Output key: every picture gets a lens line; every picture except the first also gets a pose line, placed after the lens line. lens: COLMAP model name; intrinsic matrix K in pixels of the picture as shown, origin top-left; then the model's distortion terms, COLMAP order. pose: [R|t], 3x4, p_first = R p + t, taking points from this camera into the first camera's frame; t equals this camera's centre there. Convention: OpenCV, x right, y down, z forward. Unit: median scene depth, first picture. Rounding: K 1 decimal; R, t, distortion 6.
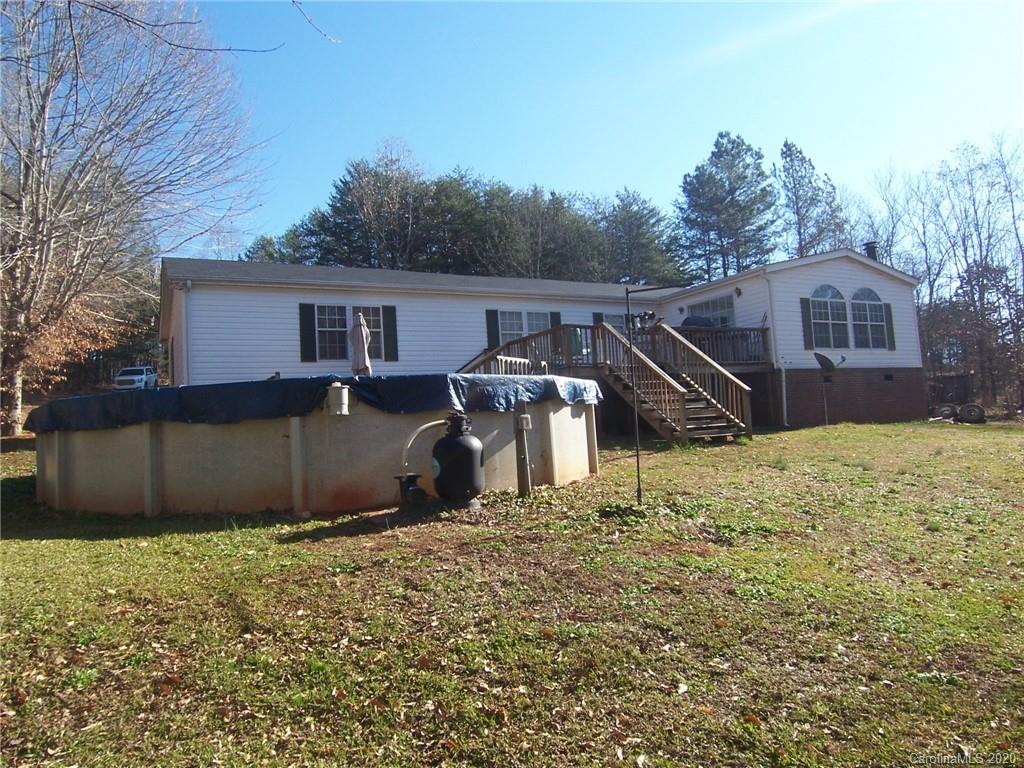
lens RADIAL K [[701.7, 0, 512.0], [0, 701.7, 384.0], [0, 0, 1]] dist [-0.070390, 0.000282]
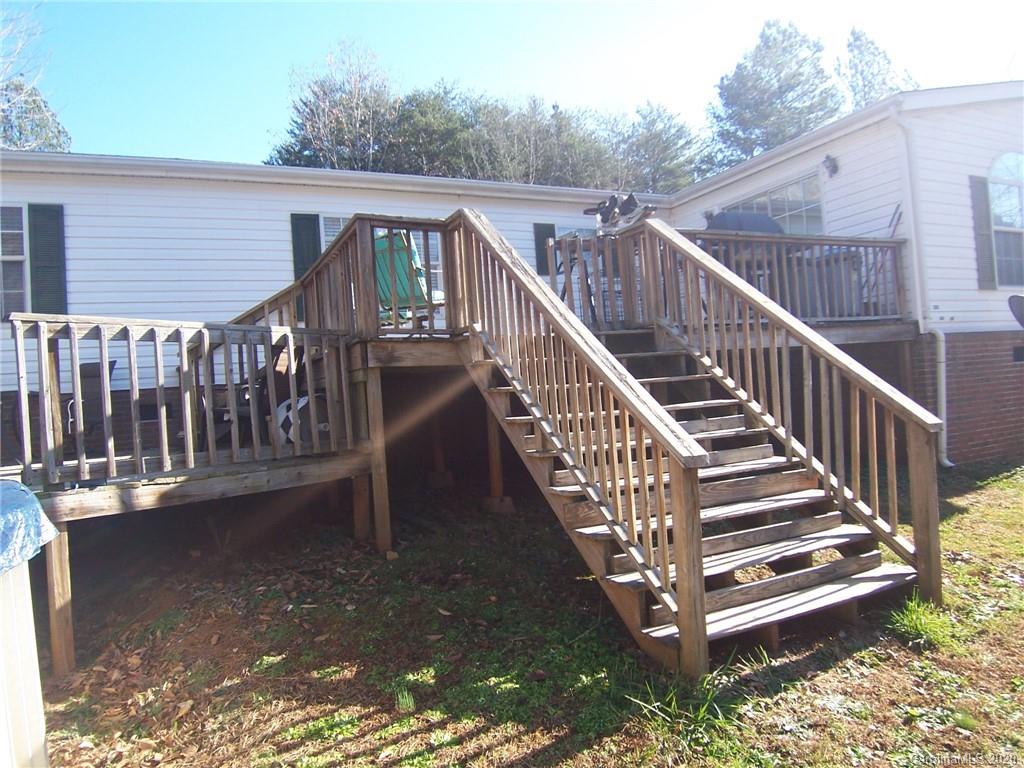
lens RADIAL K [[701.7, 0, 512.0], [0, 701.7, 384.0], [0, 0, 1]] dist [-0.070390, 0.000282]
pose [[0.998722, -0.006356, -0.050149, 0.051244], [0.009582, 0.997881, 0.064352, -0.007246], [0.049634, -0.064751, 0.996666, 0.198942]]
